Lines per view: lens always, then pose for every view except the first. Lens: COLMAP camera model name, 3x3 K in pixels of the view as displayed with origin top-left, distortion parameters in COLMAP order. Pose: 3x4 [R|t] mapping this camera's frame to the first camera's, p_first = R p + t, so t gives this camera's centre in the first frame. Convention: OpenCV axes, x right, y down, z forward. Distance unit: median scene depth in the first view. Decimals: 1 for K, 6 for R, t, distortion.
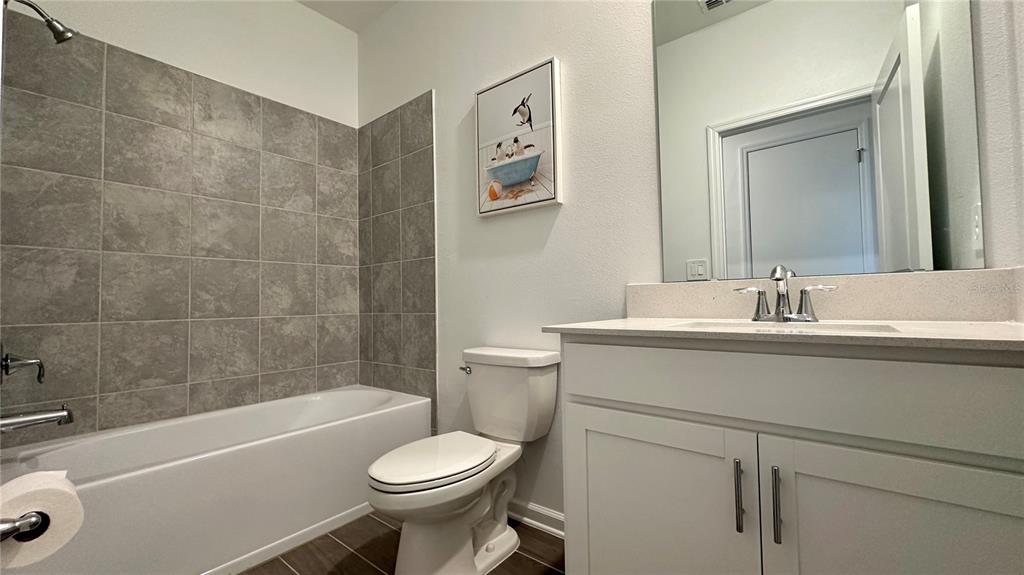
lens RADIAL K [[408.4, 0, 516.2], [0, 408.4, 287.2], [0, 0, 1]] dist [-0.003305, -0.000035]
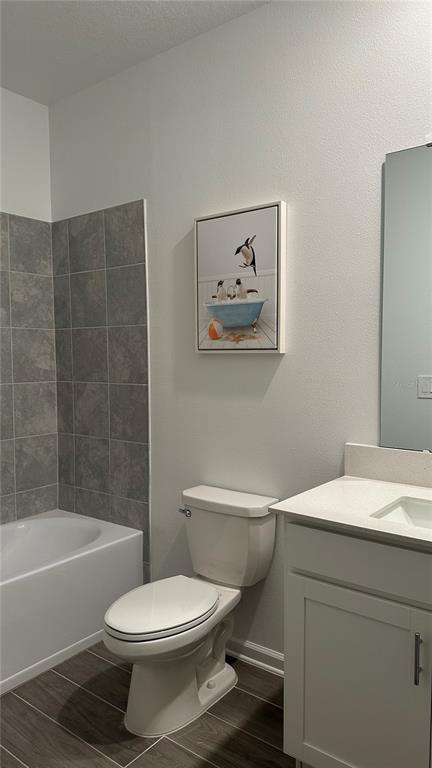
lens RADIAL K [[544.9, 0, 221.6], [0, 544.9, 387.2], [0, 0, 1]] dist [0.052245, -0.044049]
pose [[0.999814, 0.012129, 0.015015, -0.054413], [-0.013604, 0.994645, 0.102452, -0.233935], [-0.013692, -0.102637, 0.994625, -0.296119]]
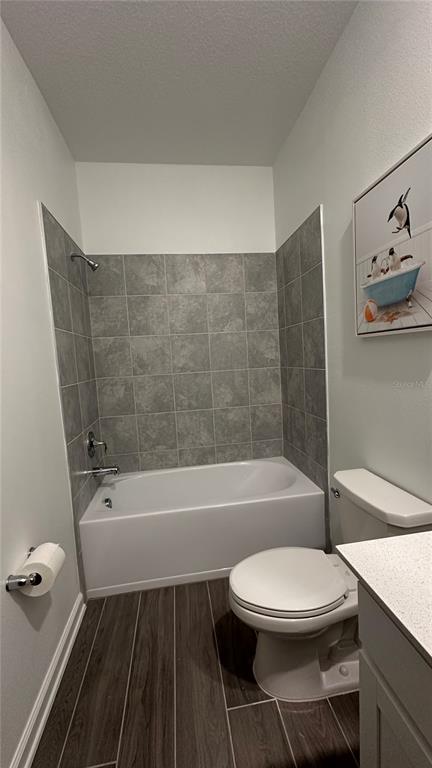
lens RADIAL K [[306.3, 0, 215.8], [0, 306.3, 385.5], [0, 0, 1]] dist [-0.003305, -0.000035]
pose [[0.726989, 0.041003, -0.685423, 0.172681], [0.070266, 0.988533, 0.133662, -0.188892], [0.683044, -0.145333, 0.715772, 0.249307]]
